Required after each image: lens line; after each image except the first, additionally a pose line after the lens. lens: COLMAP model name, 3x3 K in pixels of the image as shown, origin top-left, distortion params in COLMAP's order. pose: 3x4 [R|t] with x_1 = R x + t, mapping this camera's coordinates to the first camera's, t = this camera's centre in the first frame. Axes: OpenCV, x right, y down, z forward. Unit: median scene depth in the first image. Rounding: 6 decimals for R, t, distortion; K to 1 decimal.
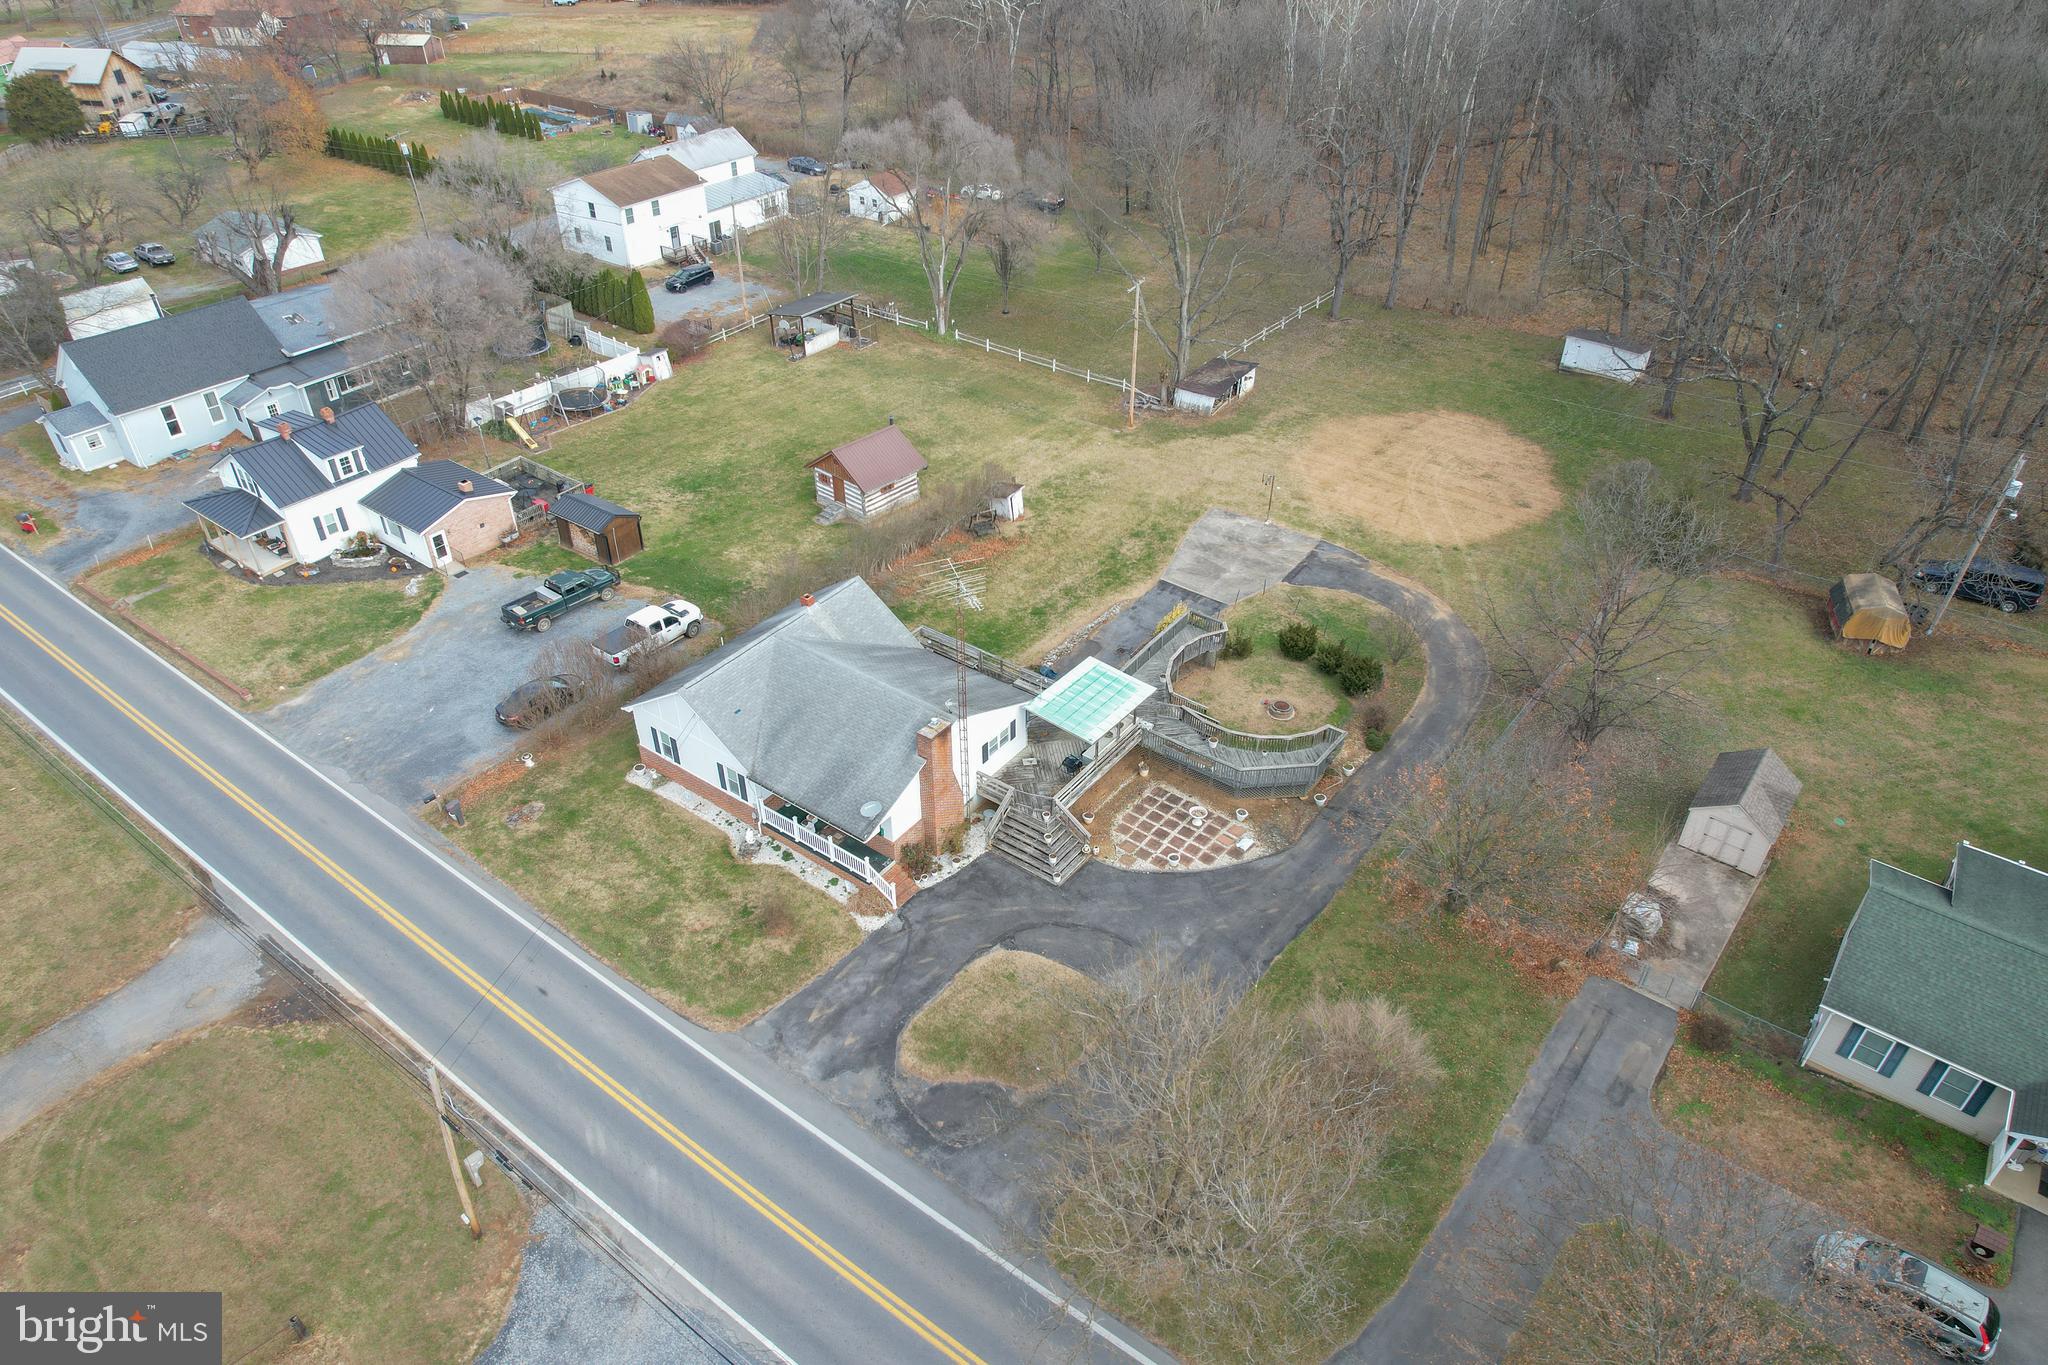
lens RADIAL K [[1308.9, 0, 1024.3], [0, 1308.9, 665.4], [0, 0, 1]] dist [-0.073850, 0.064300]
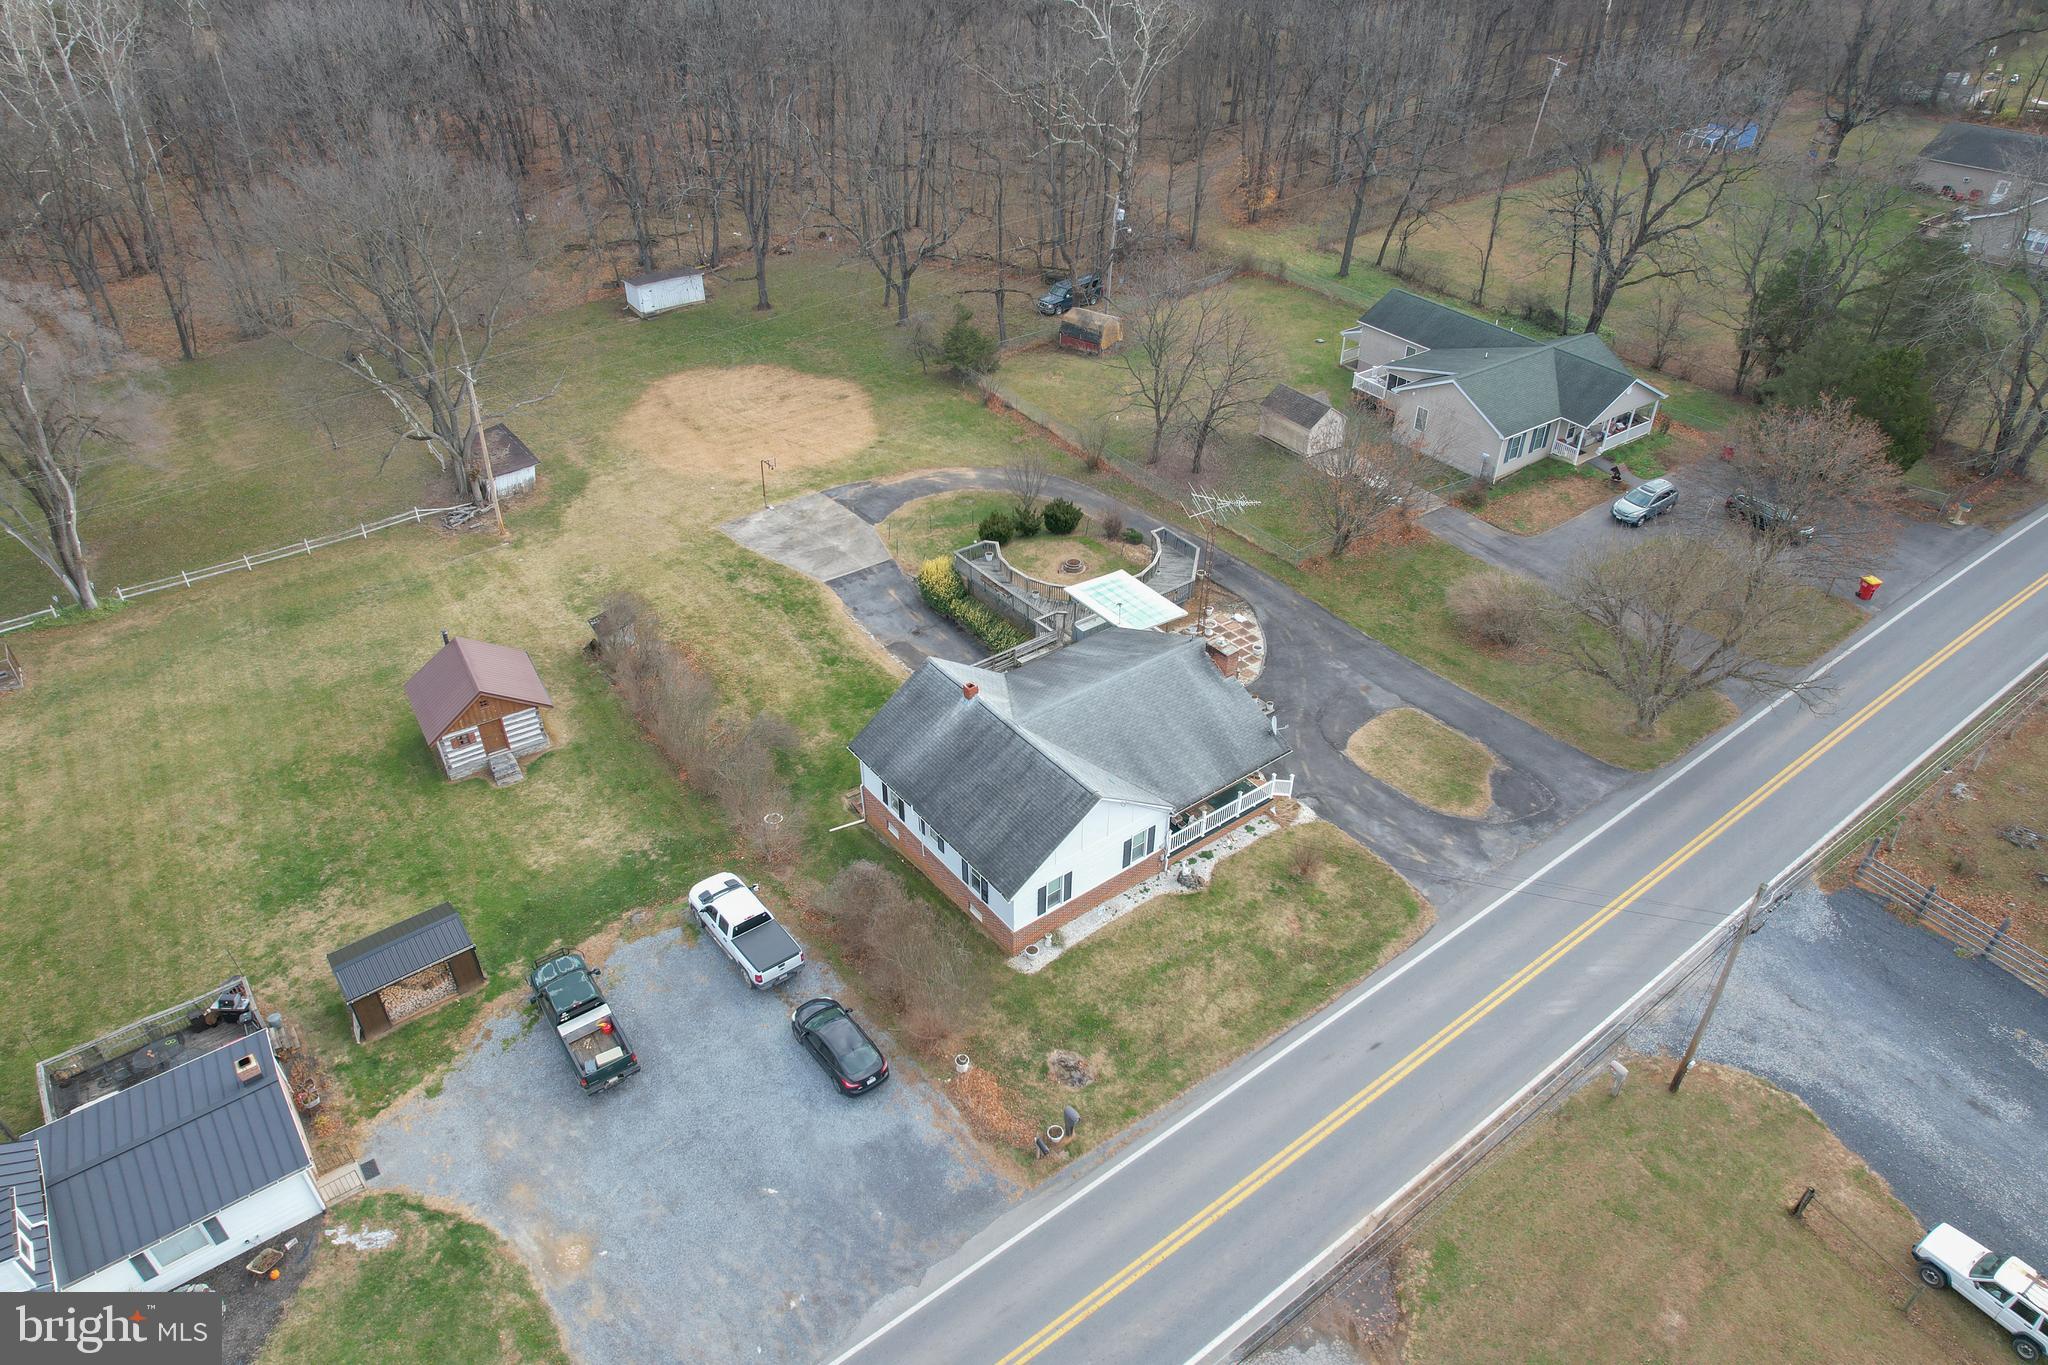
lens RADIAL K [[1308.9, 0, 1022.3], [0, 1308.9, 682.0], [0, 0, 1]] dist [-0.073850, 0.064300]
pose [[0.287884, -0.560051, 0.776831, -0.849996], [0.551124, 0.760272, 0.343873, -0.342019], [-0.783189, 0.329135, 0.527527, 0.509534]]
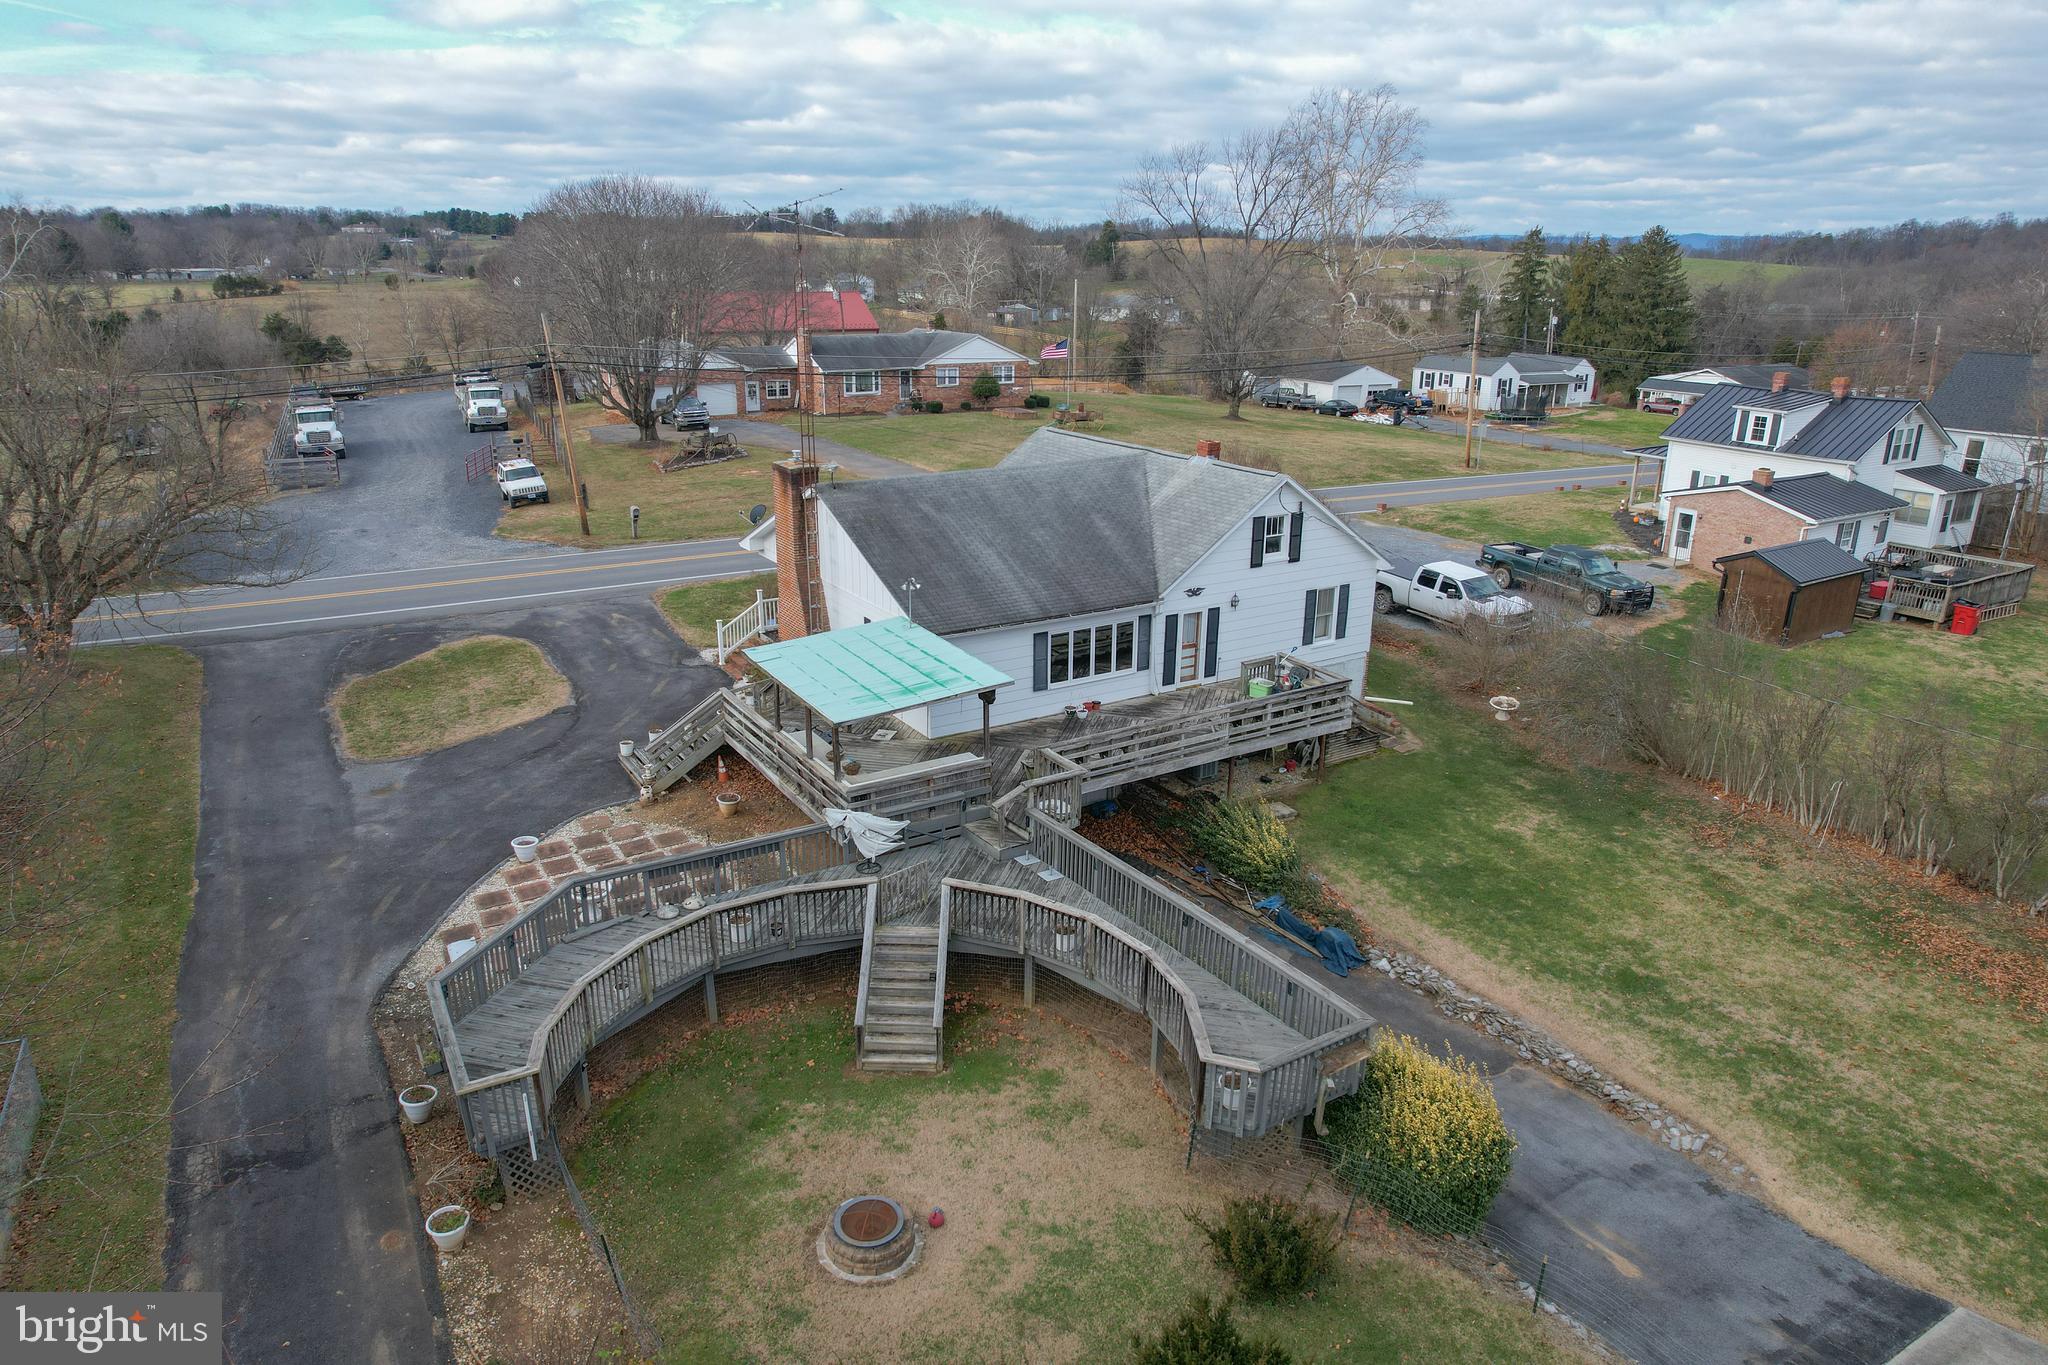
lens RADIAL K [[1308.9, 0, 1024.2], [0, 1308.9, 670.4], [0, 0, 1]] dist [-0.073850, 0.064300]
pose [[-0.370908, 0.278724, -0.885856, 0.427546], [-0.541908, 0.709692, 0.450193, -0.203277], [0.754164, 0.647032, -0.112188, 1.081226]]
